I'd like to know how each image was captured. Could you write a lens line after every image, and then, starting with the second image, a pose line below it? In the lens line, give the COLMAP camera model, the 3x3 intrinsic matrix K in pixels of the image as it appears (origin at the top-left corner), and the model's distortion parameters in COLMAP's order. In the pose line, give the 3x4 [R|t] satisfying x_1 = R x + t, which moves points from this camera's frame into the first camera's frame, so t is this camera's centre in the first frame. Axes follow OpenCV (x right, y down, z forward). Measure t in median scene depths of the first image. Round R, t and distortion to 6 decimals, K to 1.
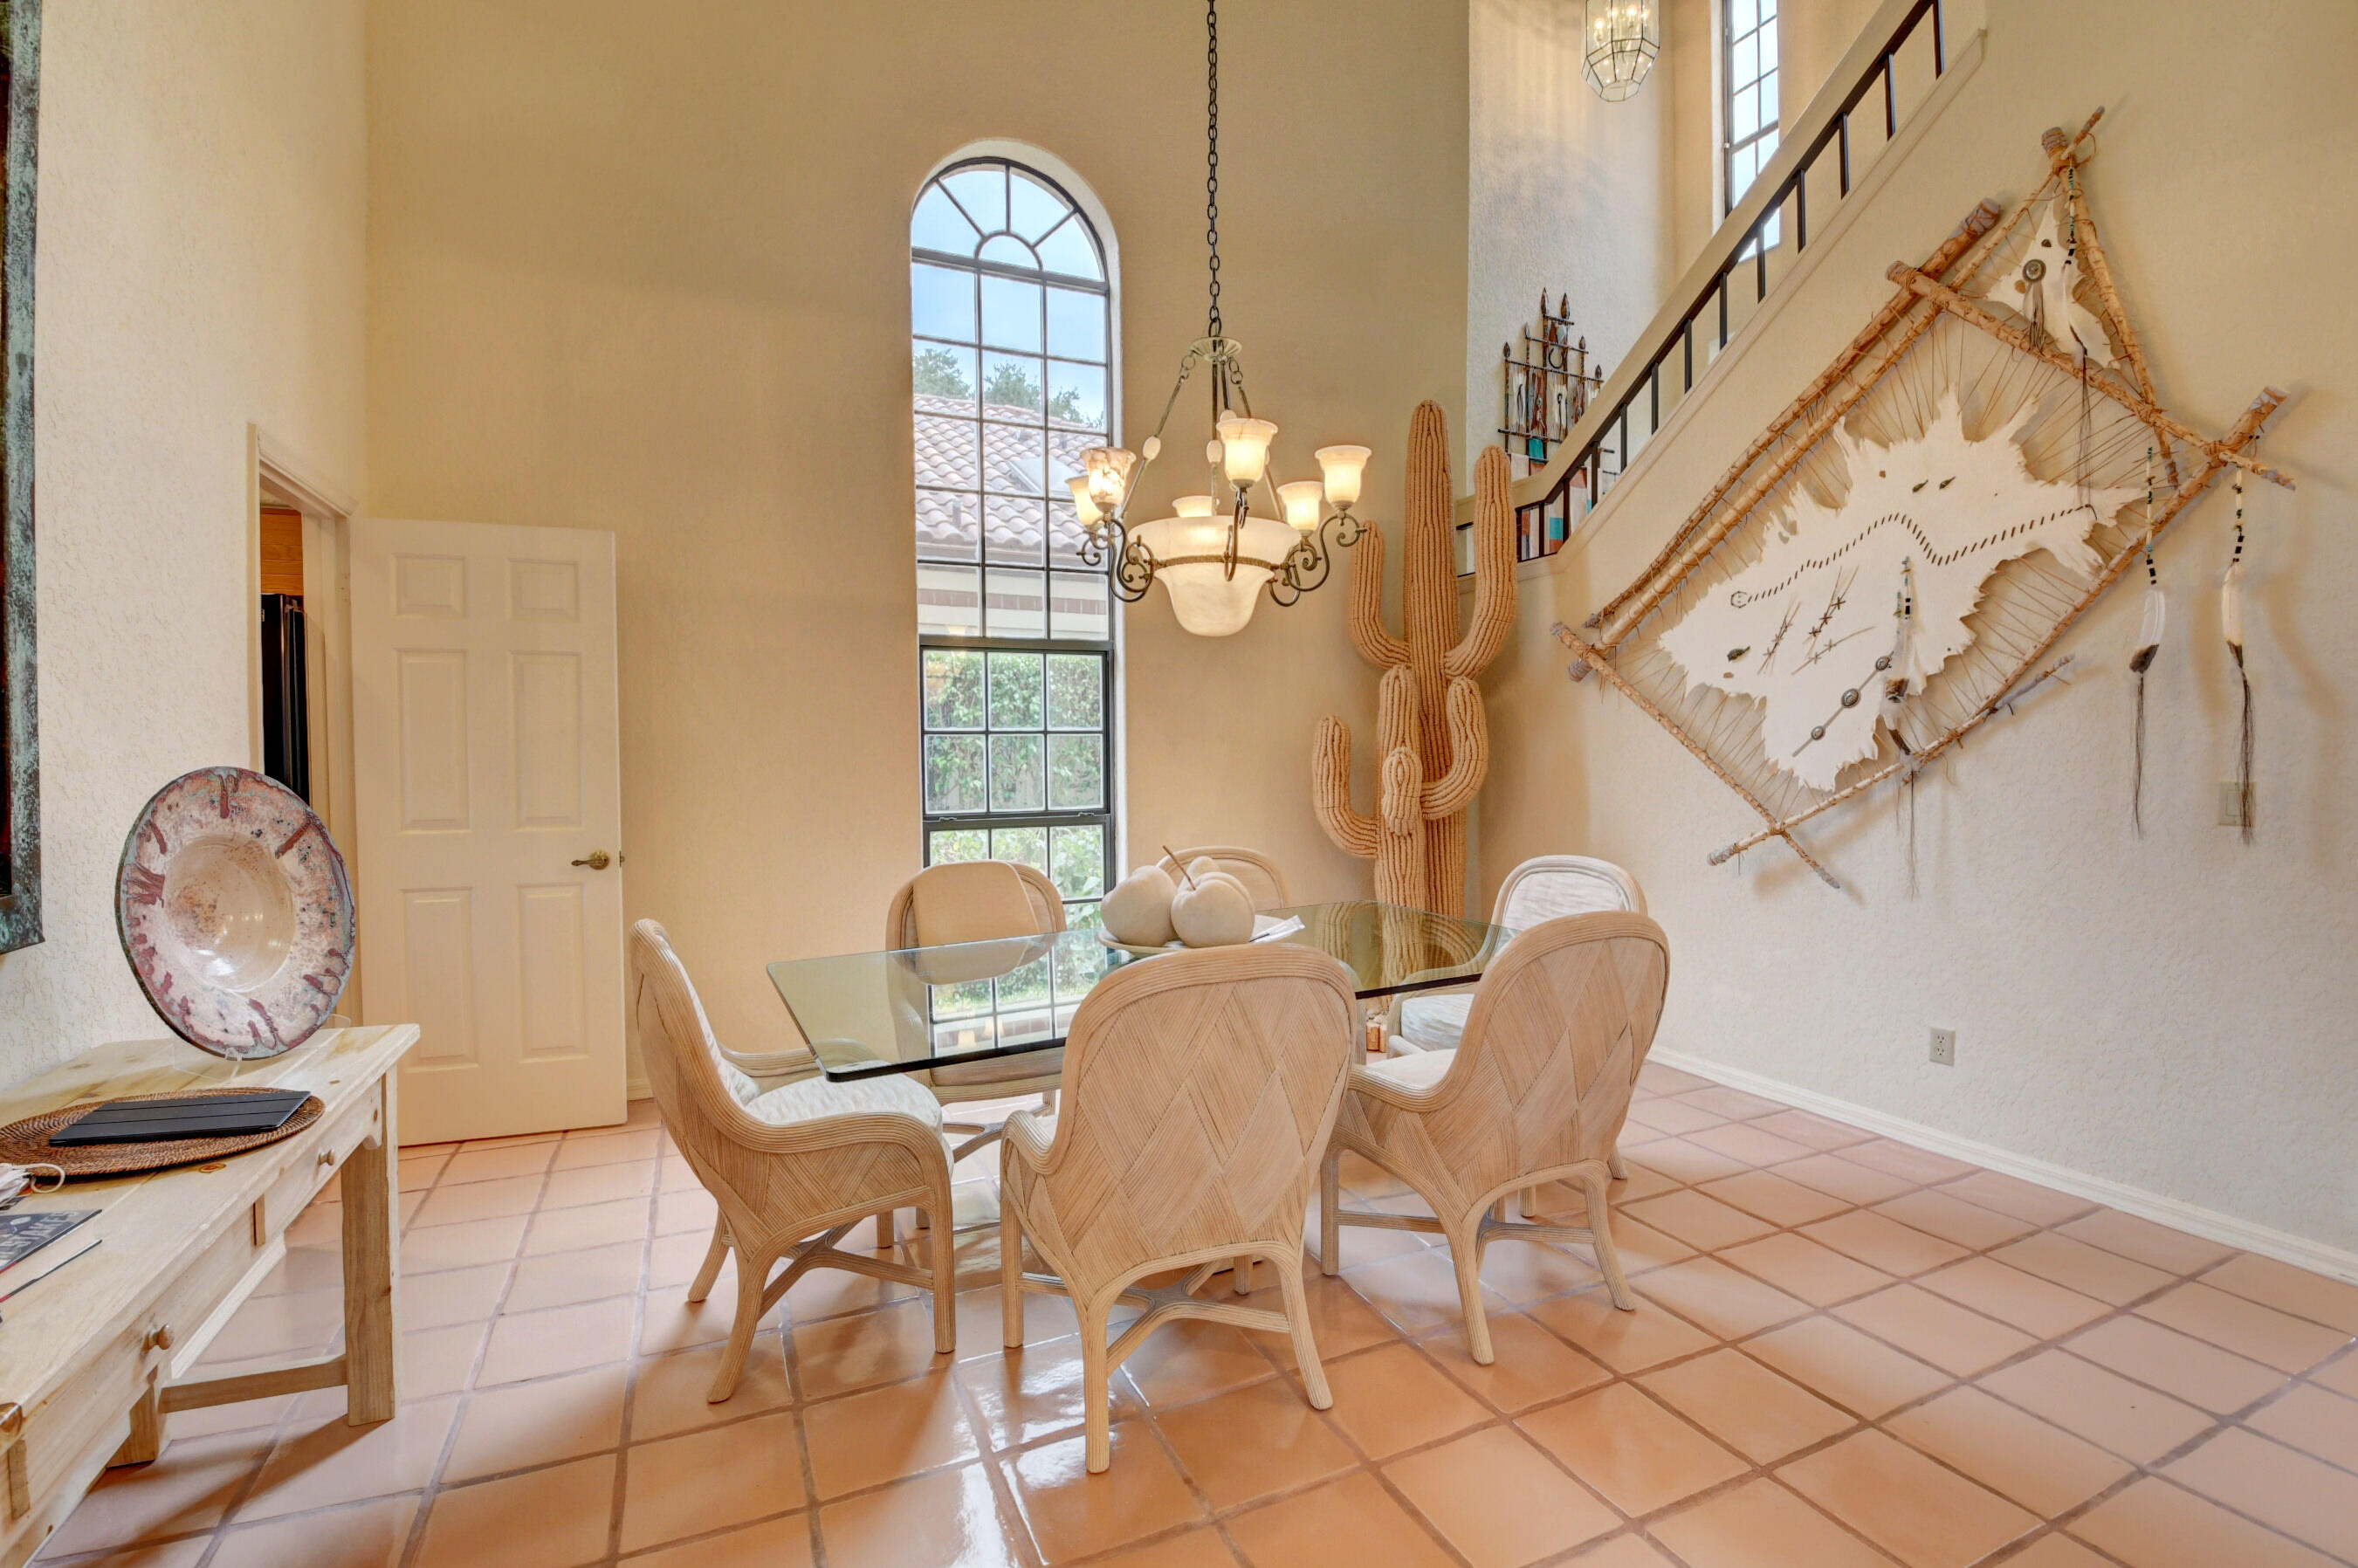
lens RADIAL K [[1049.5, 0, 1174.5], [0, 1049.5, 784.7], [0, 0, 1]] dist [0.001925, -0.017853]
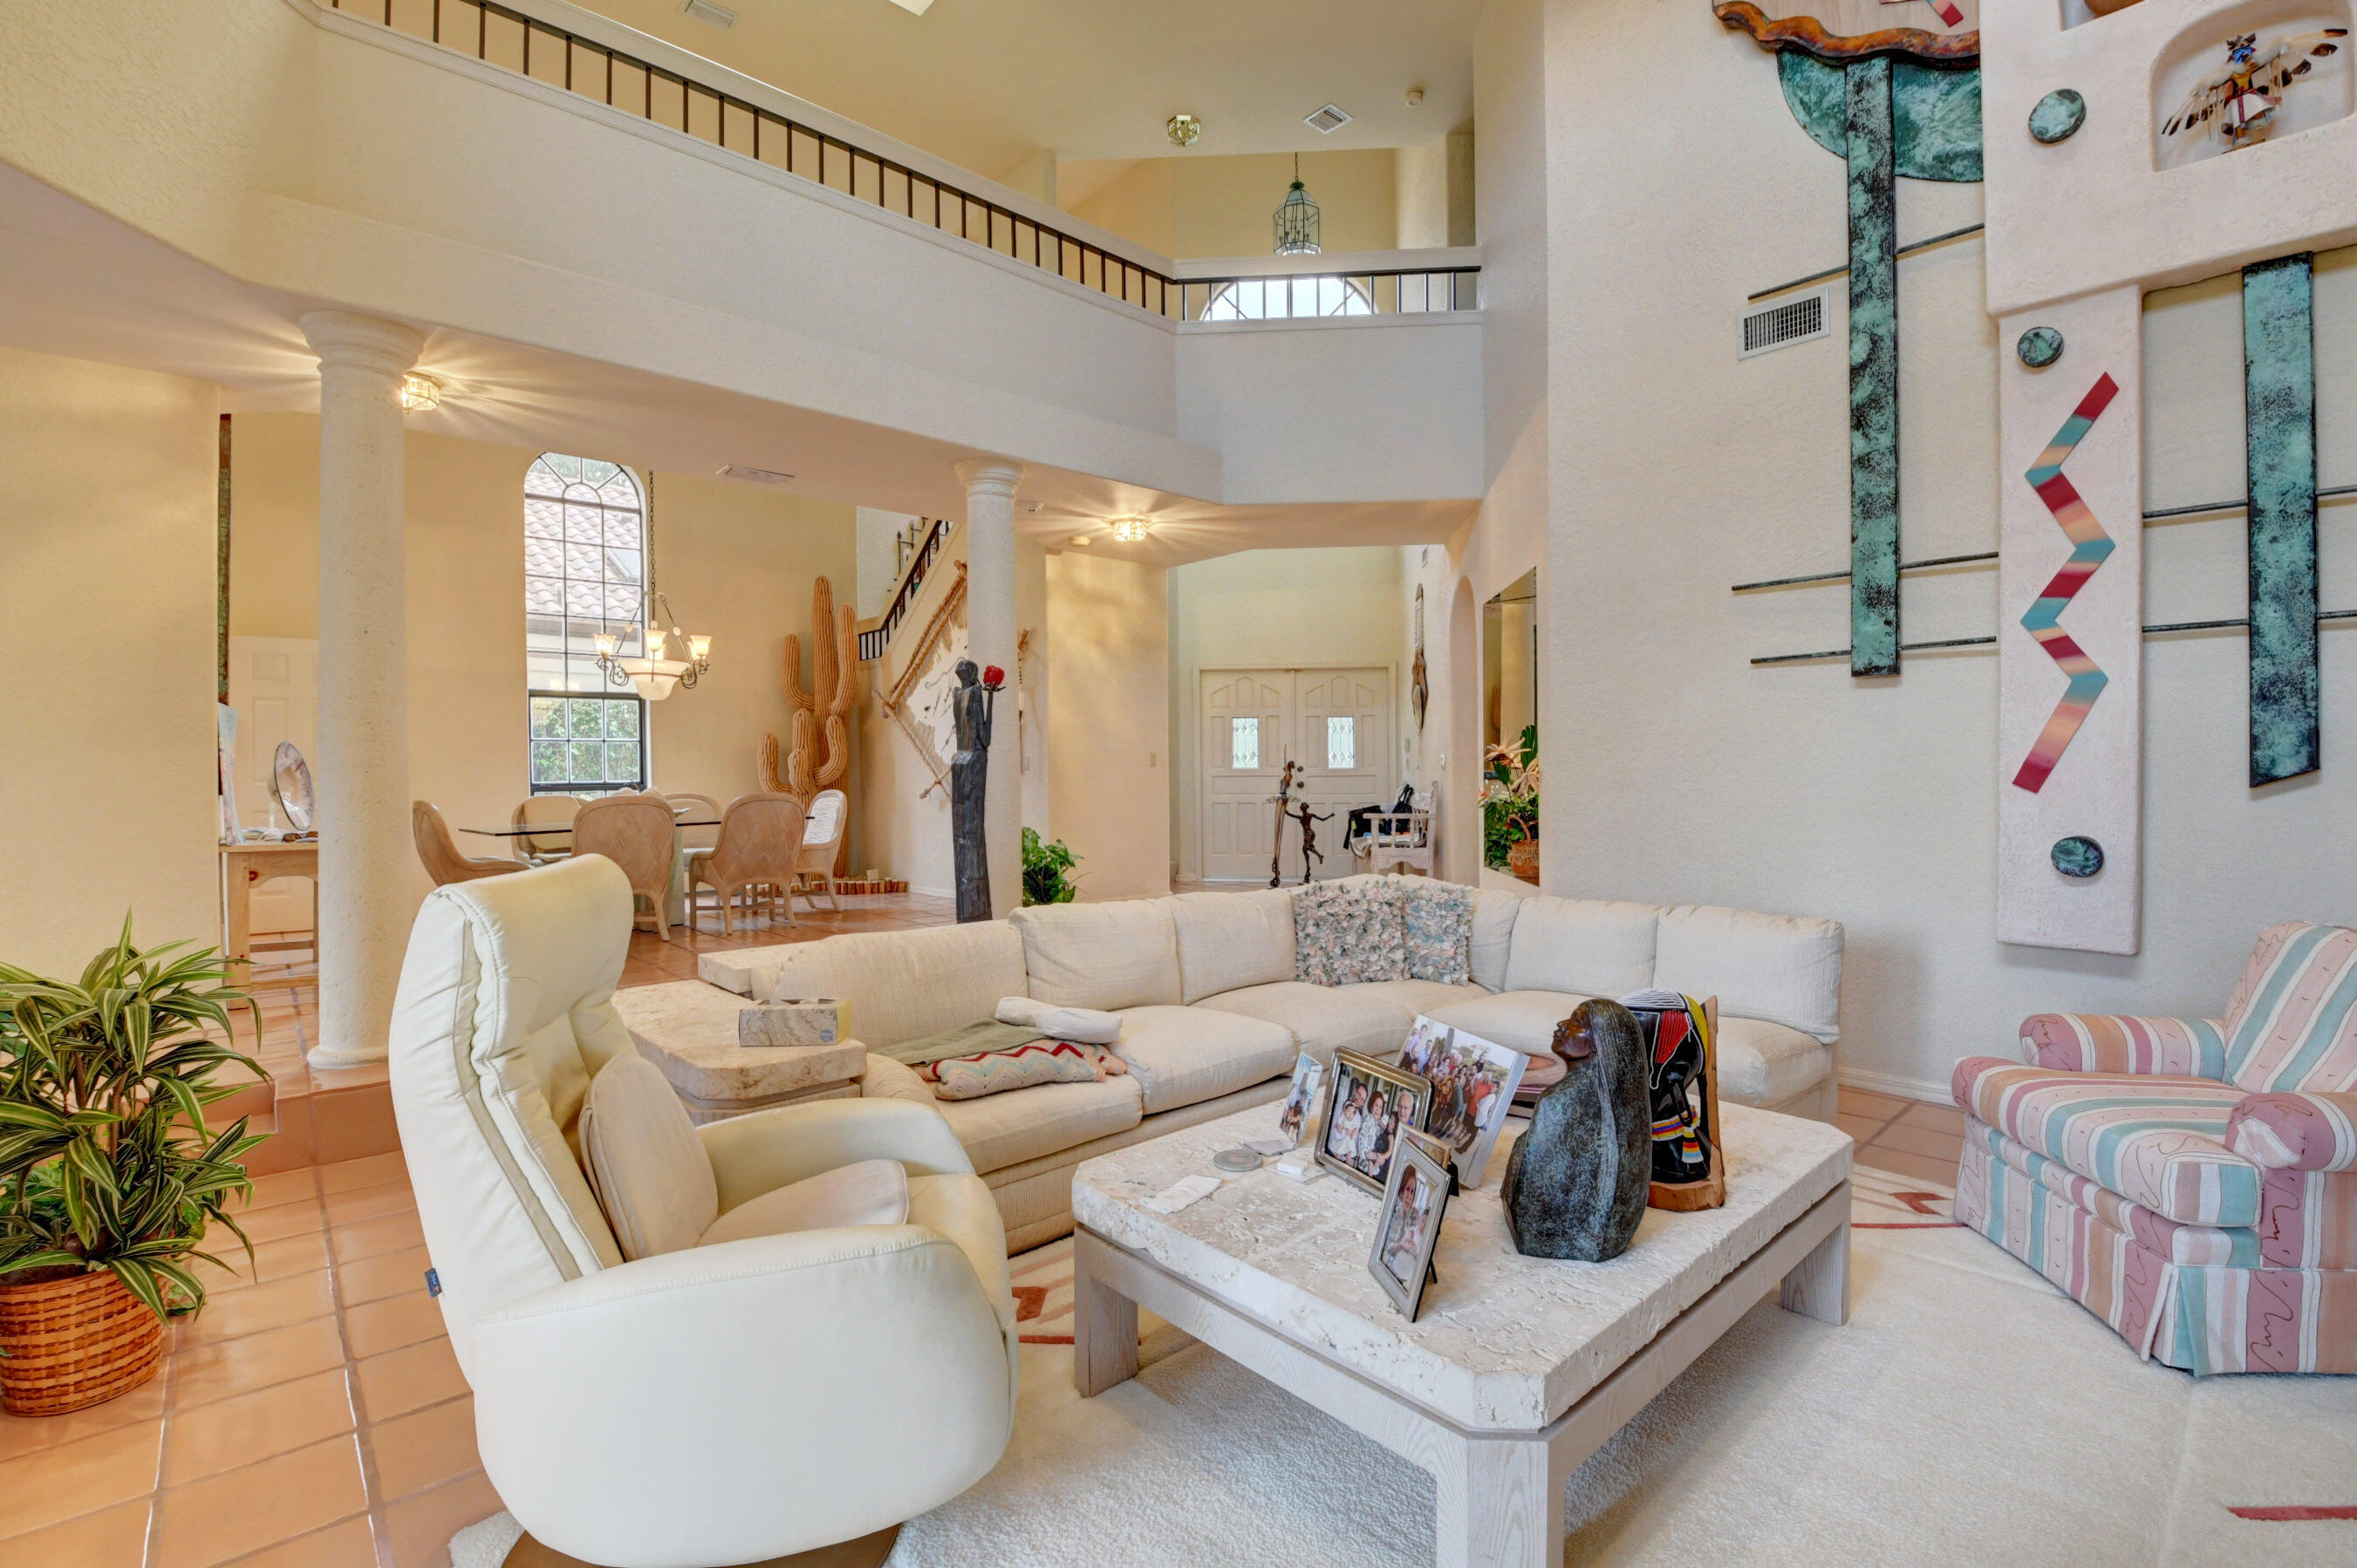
lens RADIAL K [[1068.5, 0, 1162.4], [0, 1068.5, 783.5], [0, 0, 1]] dist [0.023793, -0.032052]
pose [[0.957117, -0.002968, 0.289686, 0.293413], [0.013030, 0.999377, -0.032813, 0.105249], [-0.289408, 0.035180, 0.956559, -1.190978]]
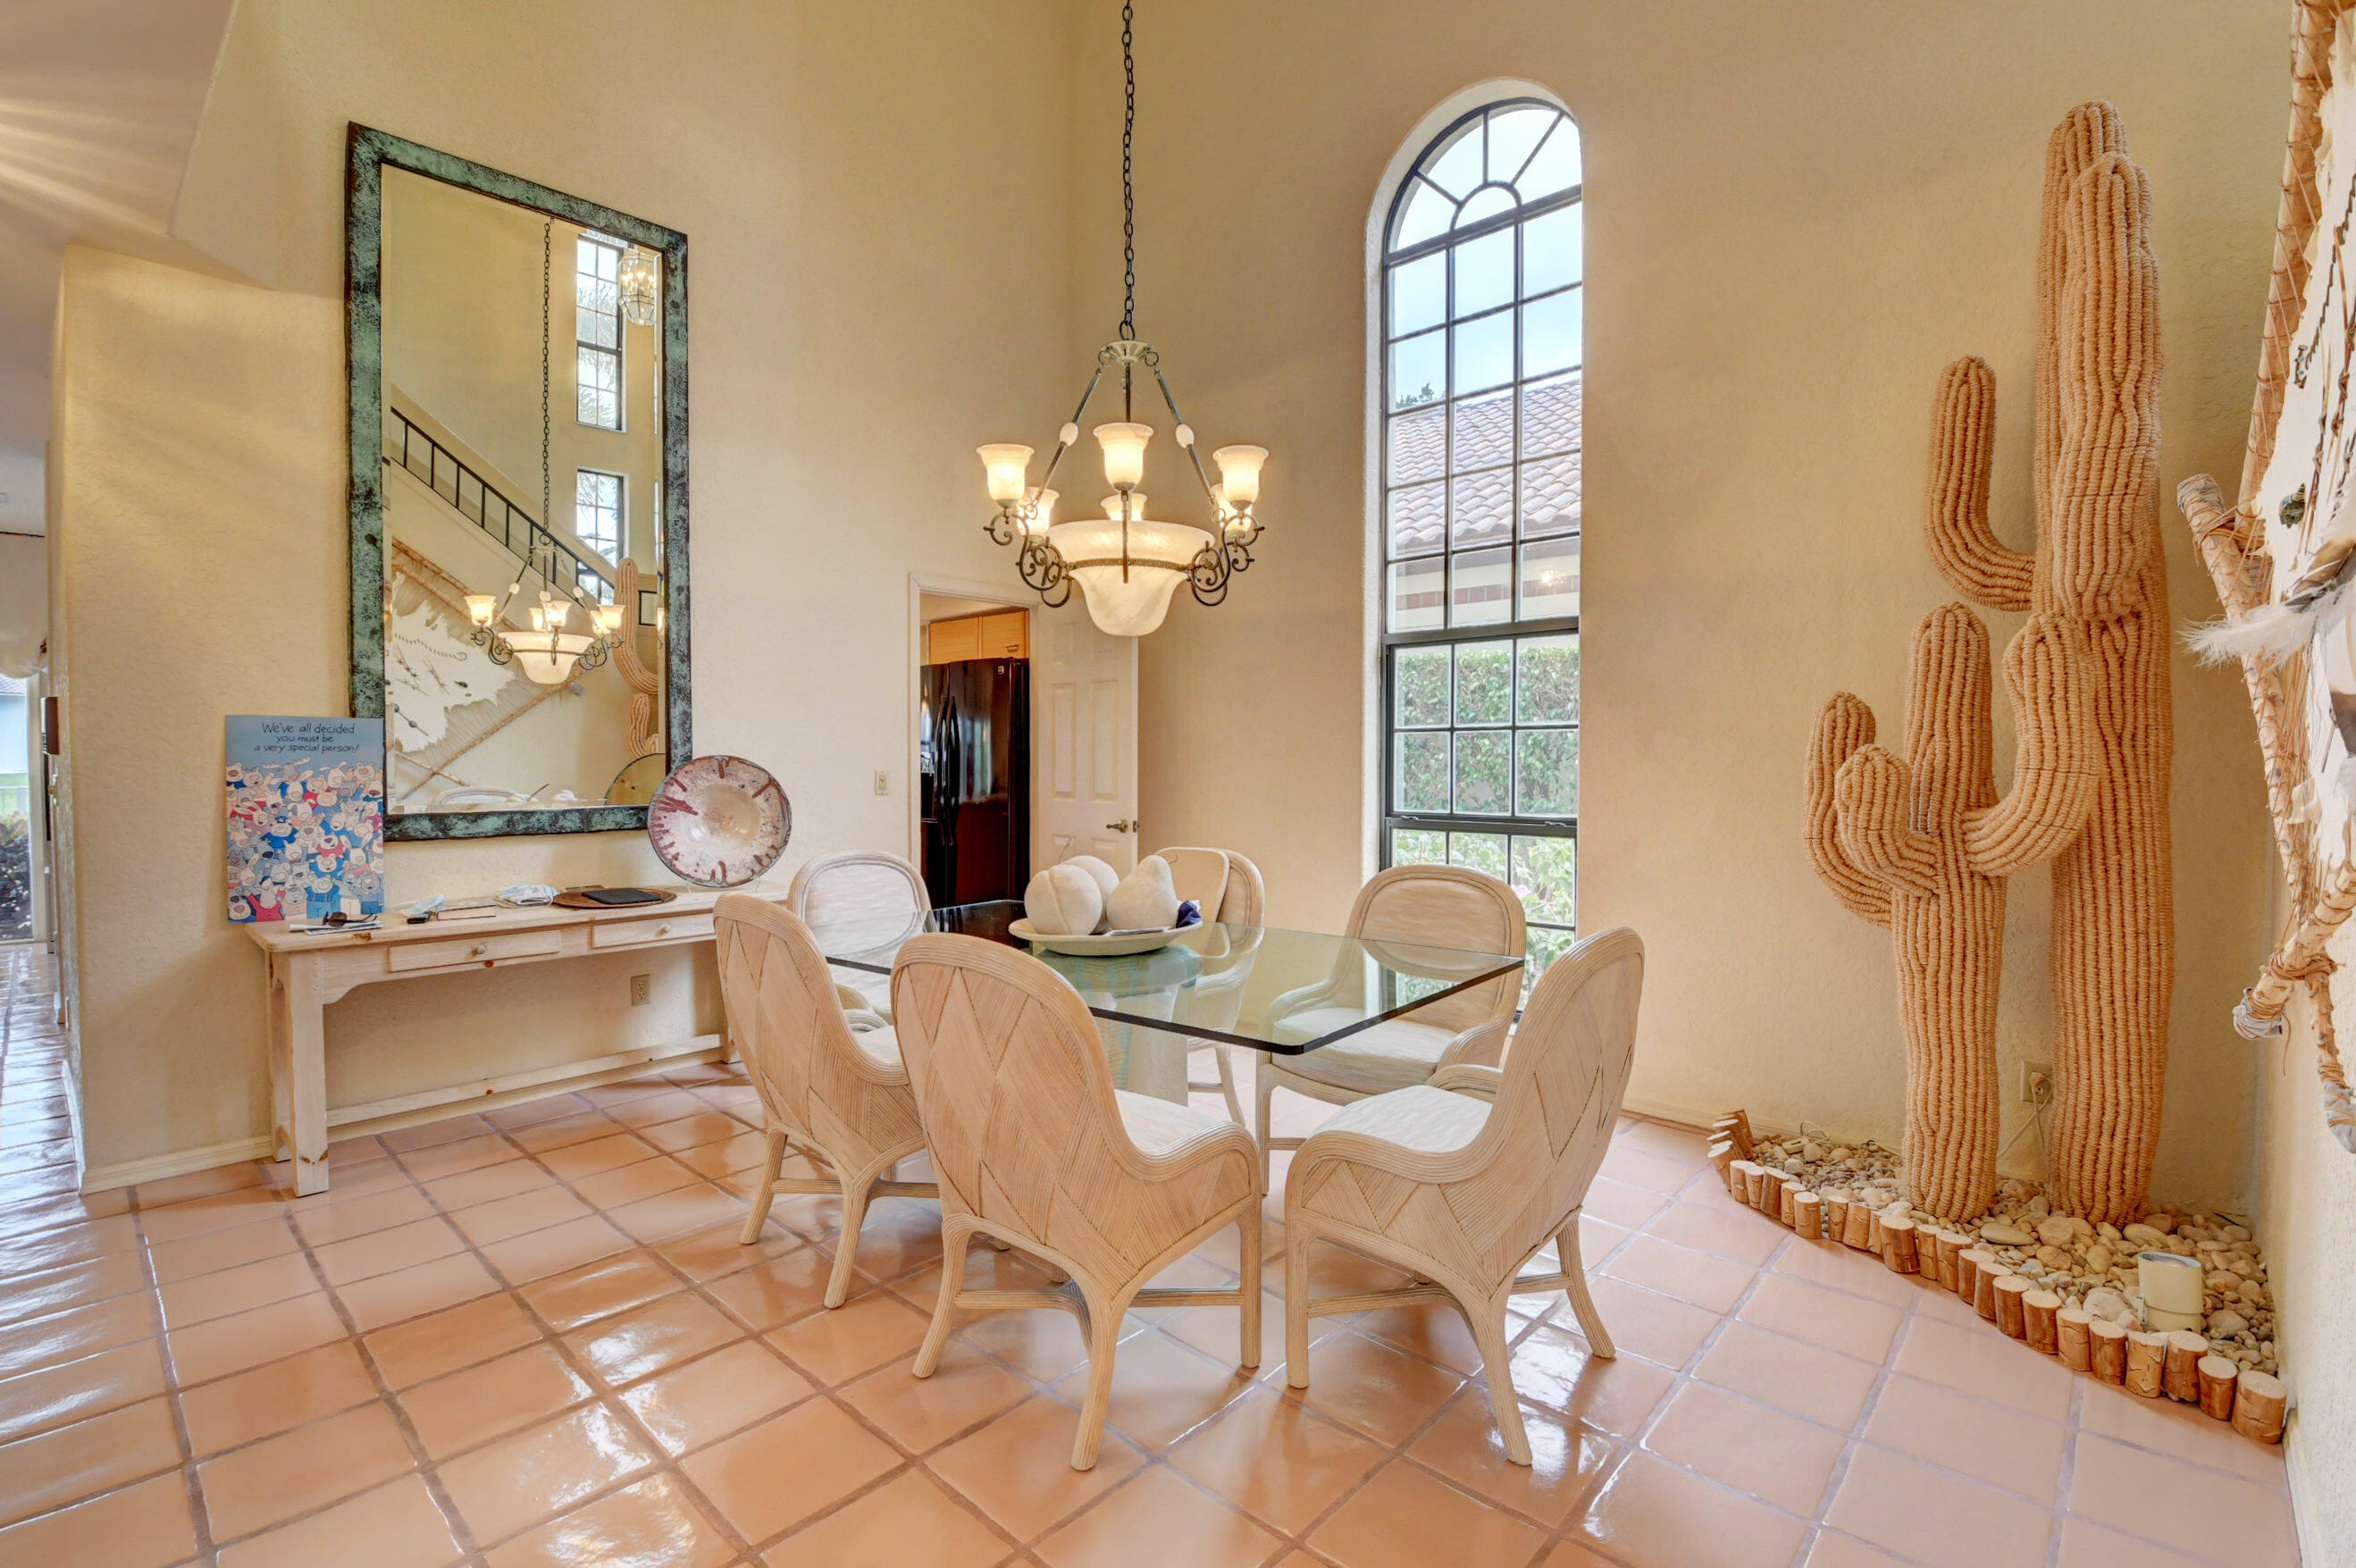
lens RADIAL K [[1106.3, 0, 1207.2], [0, 1106.3, 783.8], [0, 0, 1]] dist [0.001252, -0.010454]
pose [[0.384995, 0.034976, -0.922256, 0.668751], [-0.031236, 0.999203, 0.024855, -0.018860], [0.922390, 0.019239, 0.385781, 0.418360]]
